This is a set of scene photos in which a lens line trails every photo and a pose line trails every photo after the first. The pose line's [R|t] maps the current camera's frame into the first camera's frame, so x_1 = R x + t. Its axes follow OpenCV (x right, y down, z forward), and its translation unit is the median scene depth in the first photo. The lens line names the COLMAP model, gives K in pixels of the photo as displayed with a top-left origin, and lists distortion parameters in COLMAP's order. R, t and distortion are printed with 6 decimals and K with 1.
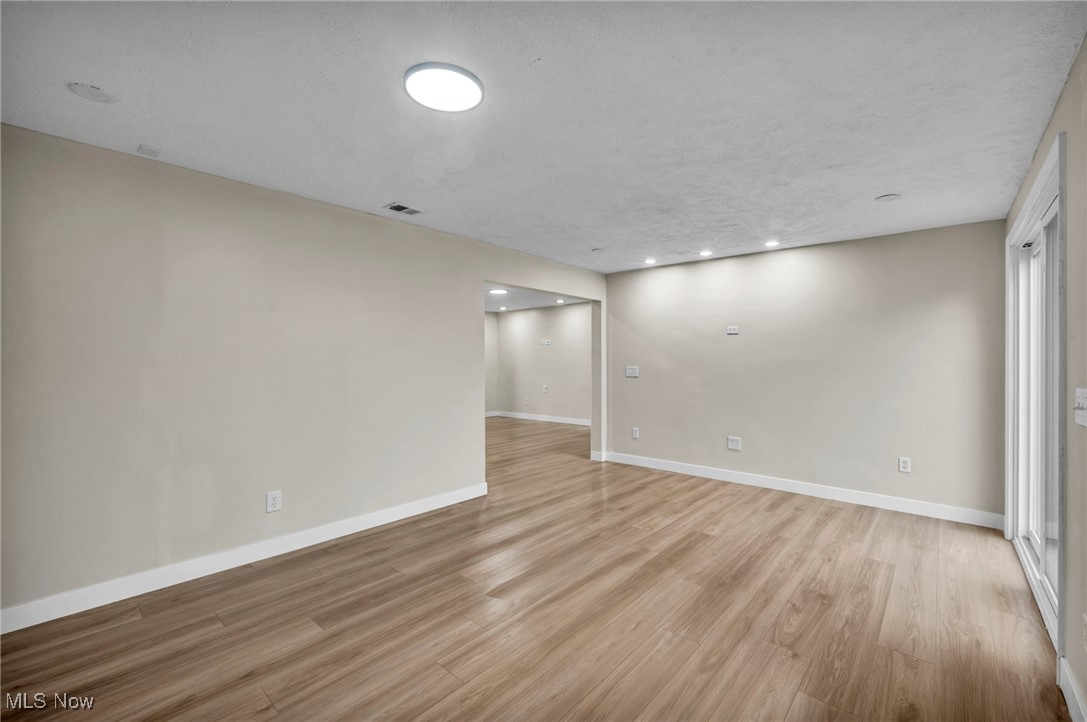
lens RADIAL K [[439.5, 0, 546.0], [0, 439.5, 364.3], [0, 0, 1]] dist [-0.002220, -0.000203]
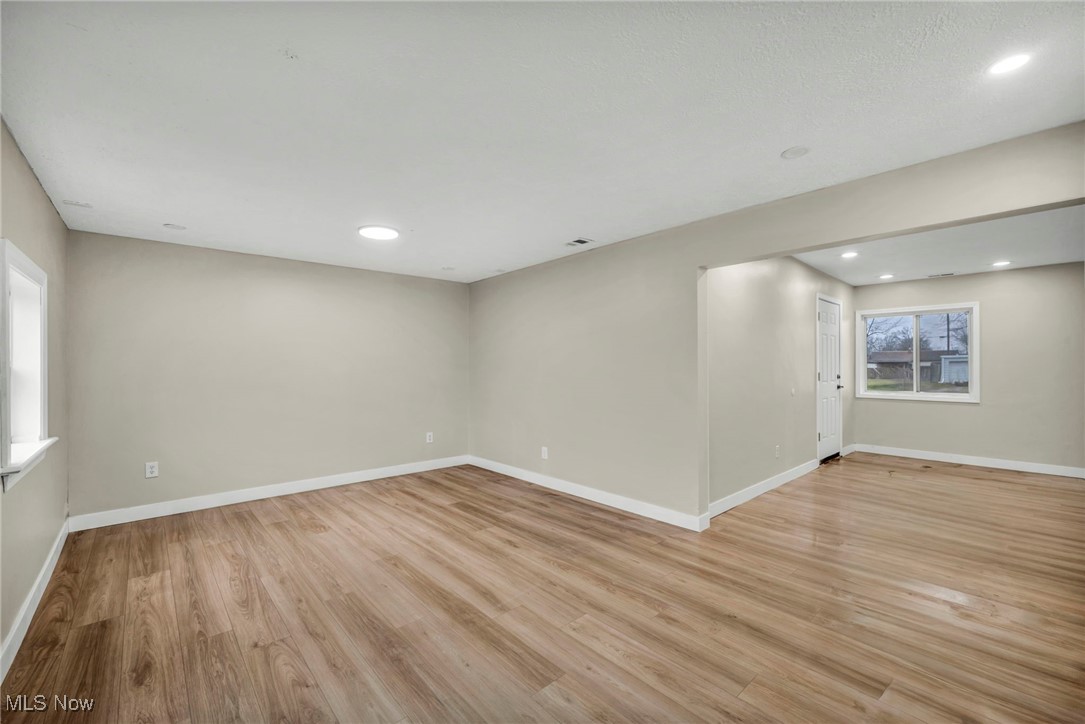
lens RADIAL K [[438.7, 0, 544.9], [0, 438.7, 365.3], [0, 0, 1]] dist [-0.002220, -0.000203]
pose [[-0.091326, -0.000715, -0.995821, 1.081642], [-0.003513, 0.999994, -0.000396, -0.012993], [0.995815, 0.003462, -0.091328, 1.241646]]
